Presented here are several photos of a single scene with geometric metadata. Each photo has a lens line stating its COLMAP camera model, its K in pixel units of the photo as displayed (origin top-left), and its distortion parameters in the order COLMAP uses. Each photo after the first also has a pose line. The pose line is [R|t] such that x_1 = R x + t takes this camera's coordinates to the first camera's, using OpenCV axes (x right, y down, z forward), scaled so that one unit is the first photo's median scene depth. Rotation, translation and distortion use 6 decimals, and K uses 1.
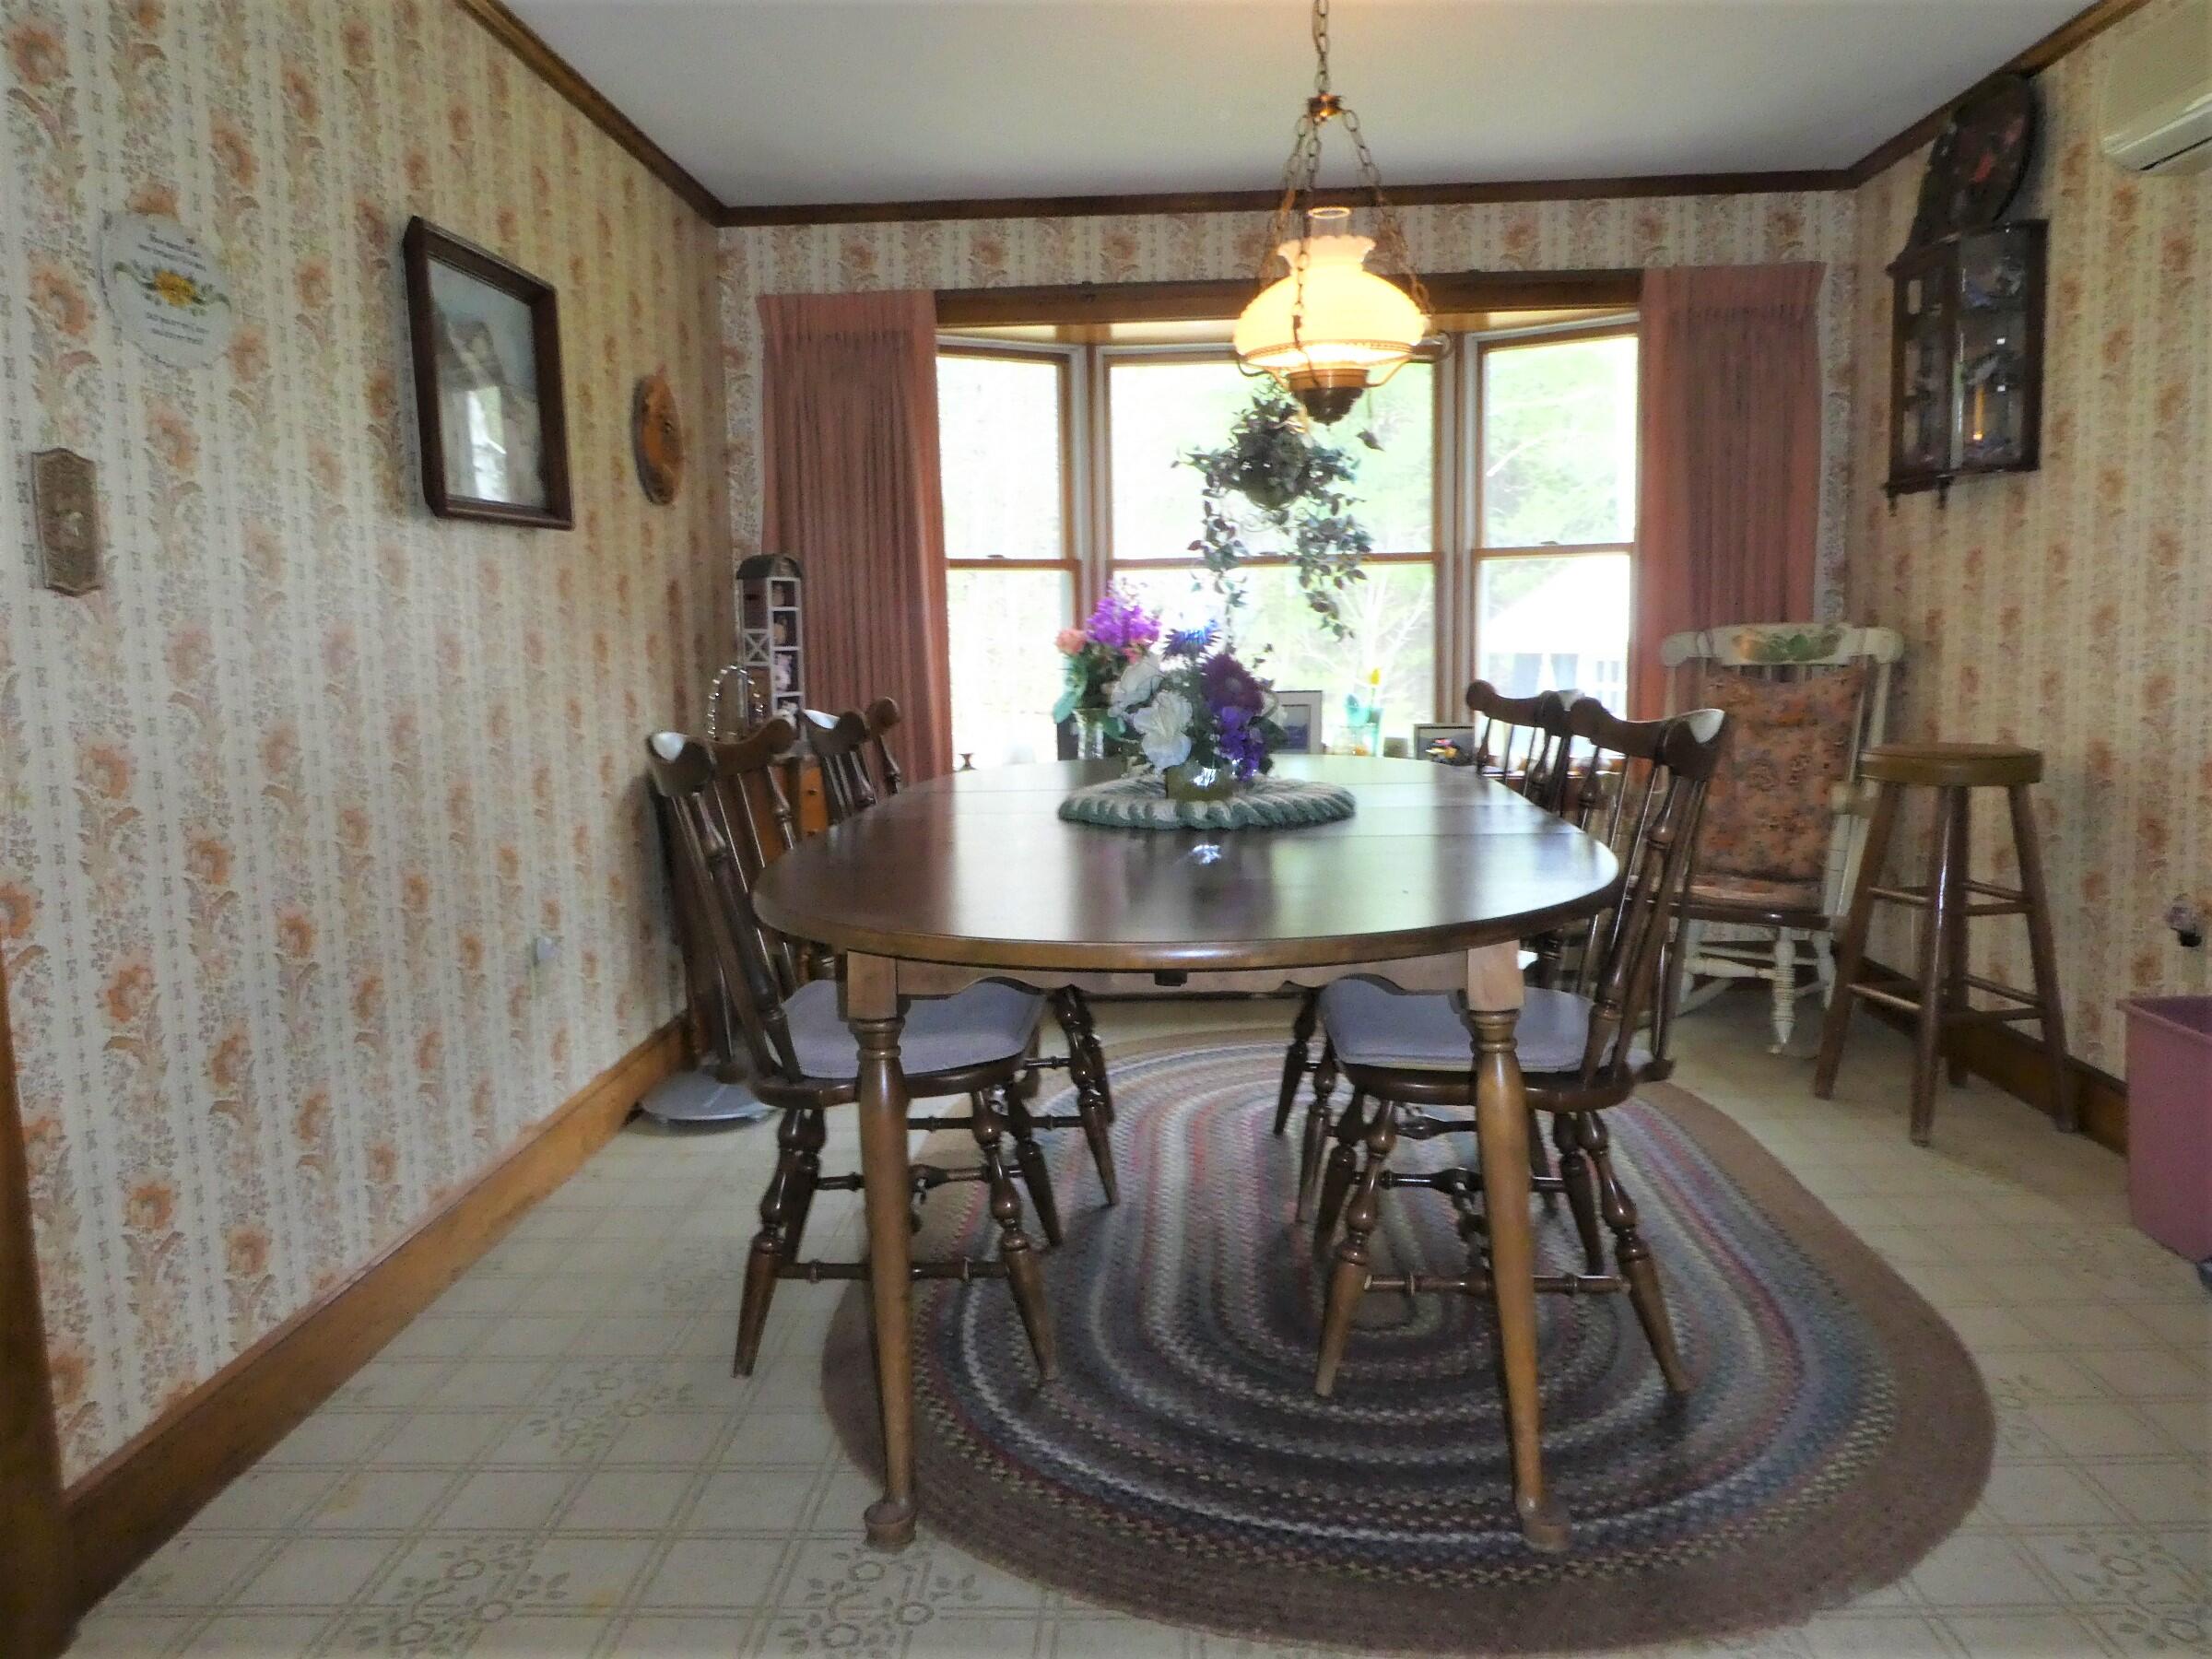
lens RADIAL K [[1590.7, 0, 1095.3], [0, 1590.7, 840.9], [0, 0, 1]] dist [-0.017277, 0.004964]
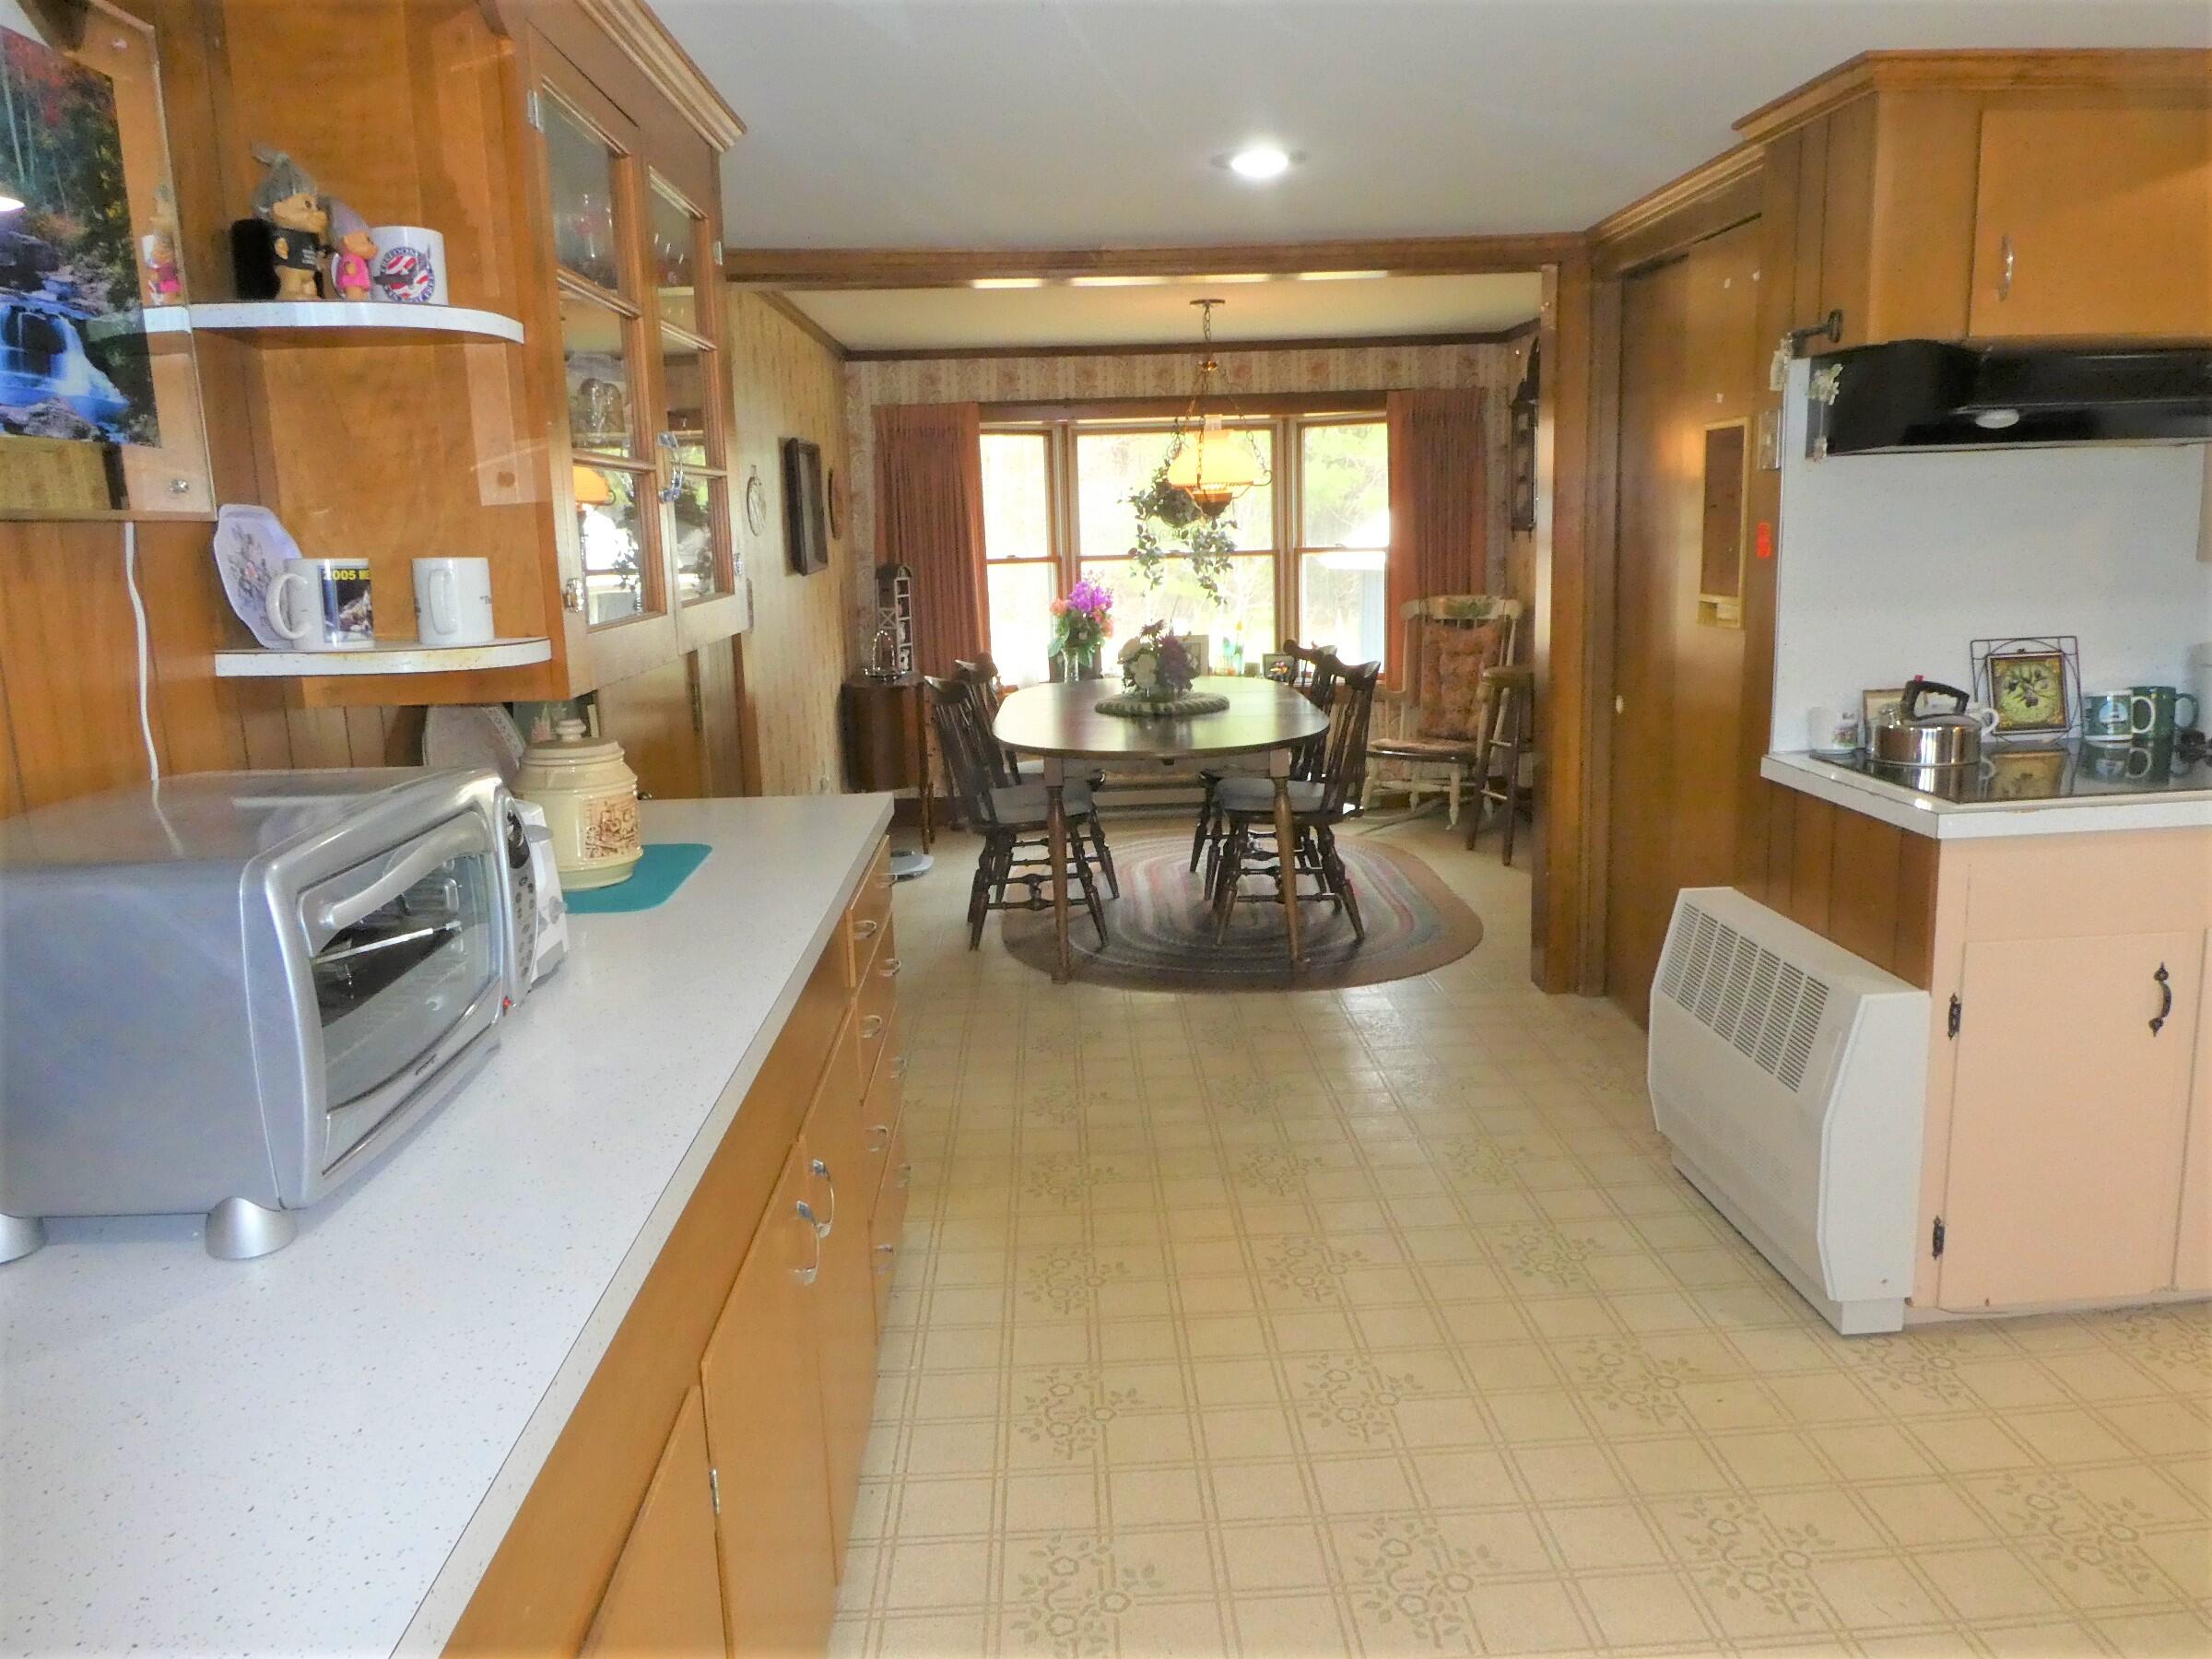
lens RADIAL K [[1590.7, 0, 1117.4], [0, 1590.7, 824.9], [0, 0, 1]] dist [-0.017277, 0.004964]
pose [[0.995672, -0.025531, 0.089363, -0.115151], [0.020823, 0.998365, 0.053230, 0.015421], [-0.090576, -0.051139, 0.994576, -0.716259]]
